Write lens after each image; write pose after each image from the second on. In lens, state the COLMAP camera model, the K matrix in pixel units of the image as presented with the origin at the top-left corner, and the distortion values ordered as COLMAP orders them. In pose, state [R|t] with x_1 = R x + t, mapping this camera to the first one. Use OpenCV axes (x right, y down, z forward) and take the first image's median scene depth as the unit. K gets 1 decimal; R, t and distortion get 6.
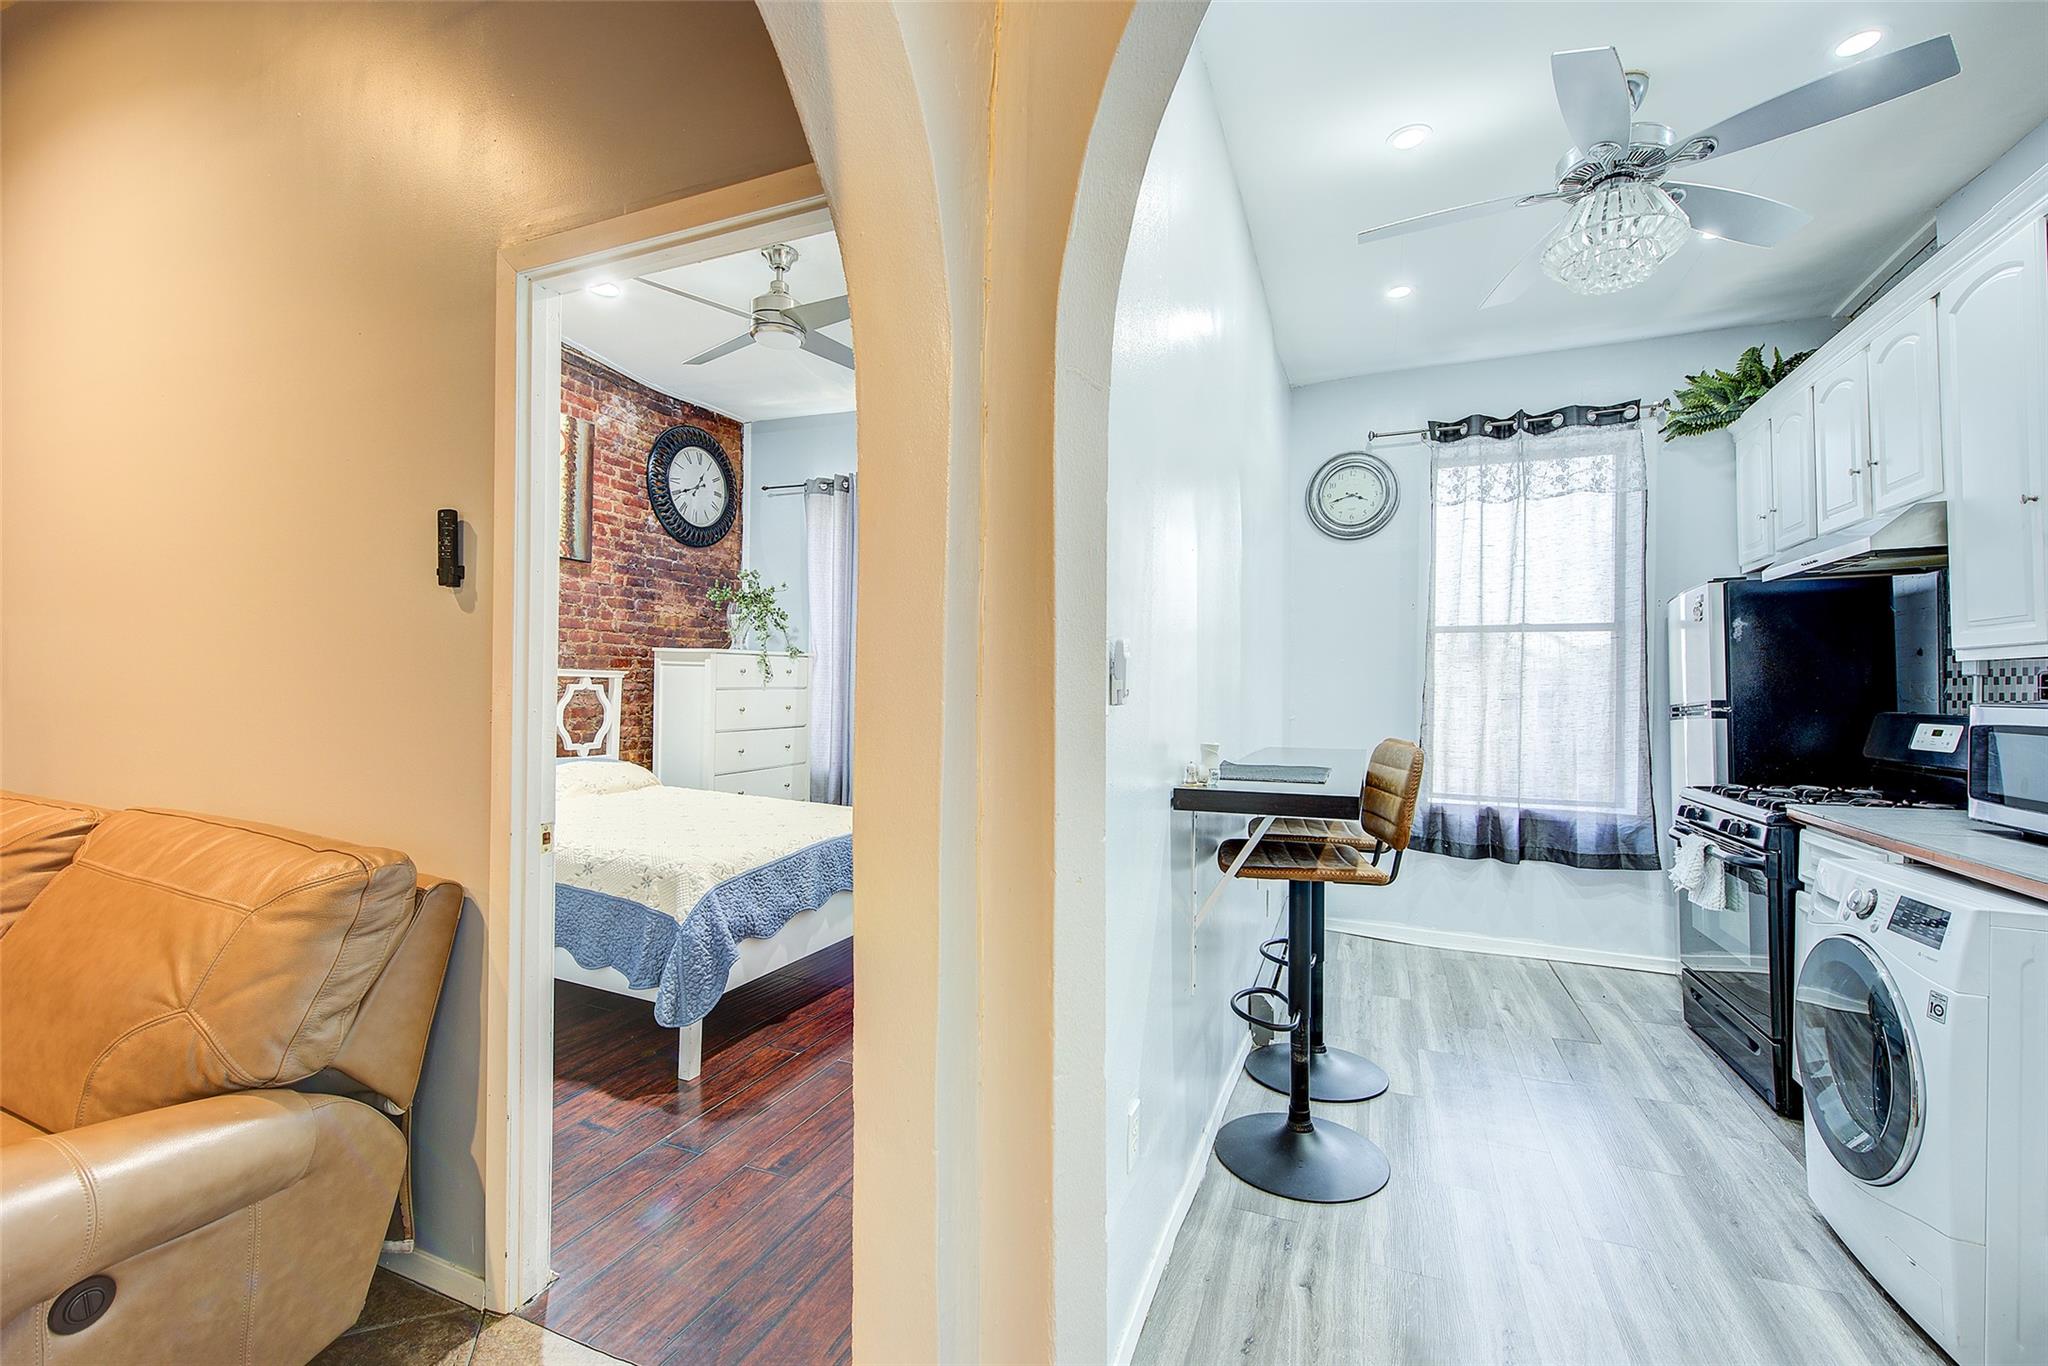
lens RADIAL K [[839.0, 0, 1027.6], [0, 839.0, 687.6], [0, 0, 1]] dist [-0.003794, -0.001124]
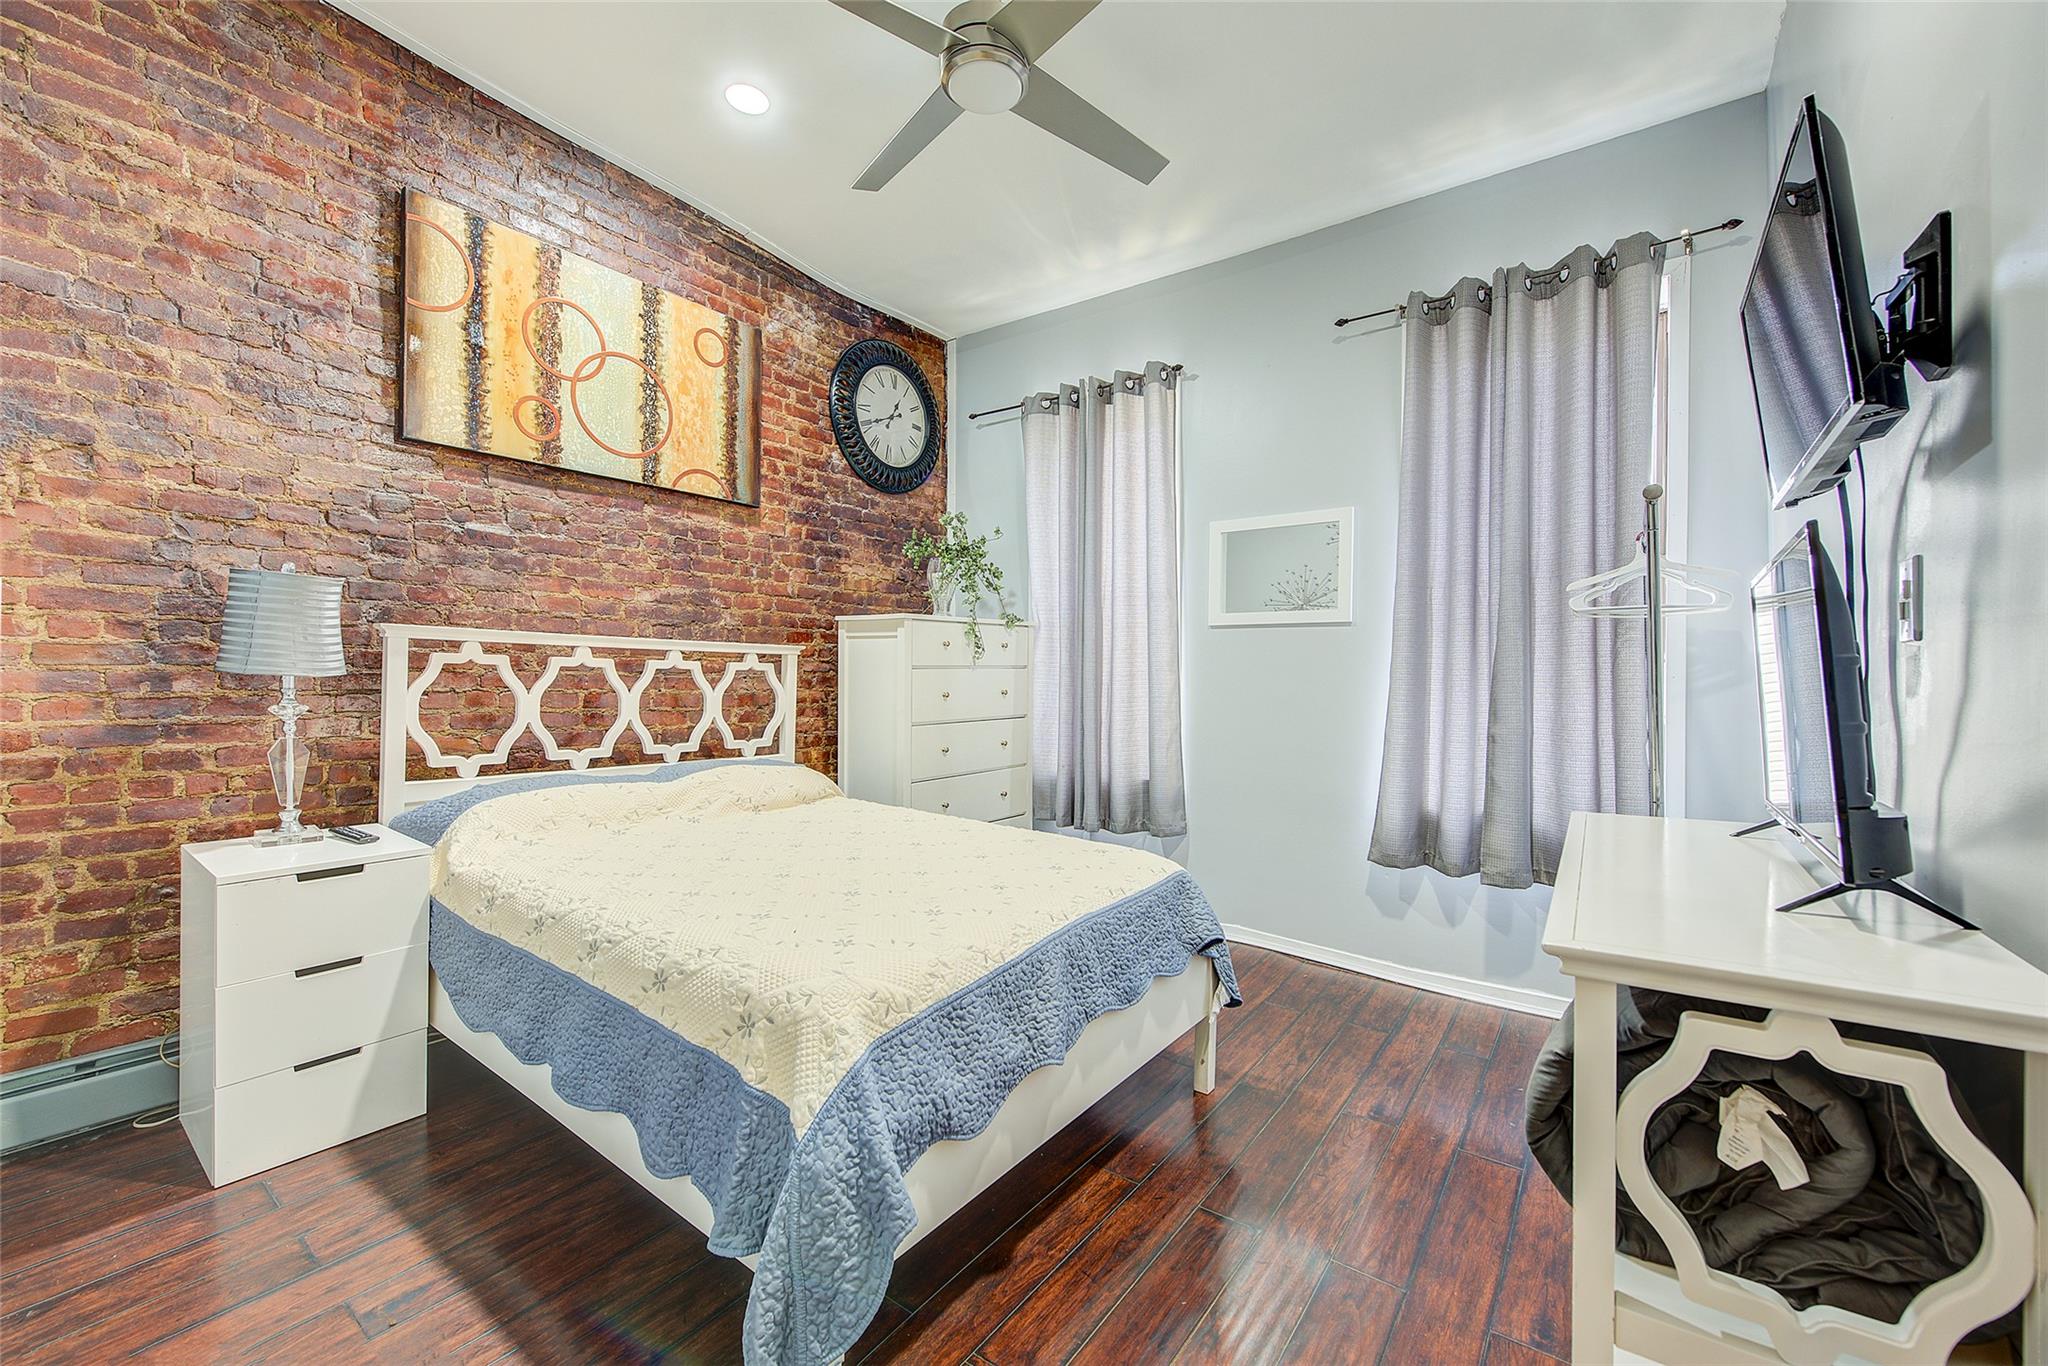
lens RADIAL K [[811.3, 0, 1034.3], [0, 811.3, 676.2], [0, 0, 1]] dist [-0.003250, -0.001110]
pose [[0.971885, -0.011373, -0.235179, -0.092998], [0.010726, 0.999934, -0.004031, 0.013086], [0.235210, 0.001395, 0.971944, 0.314793]]
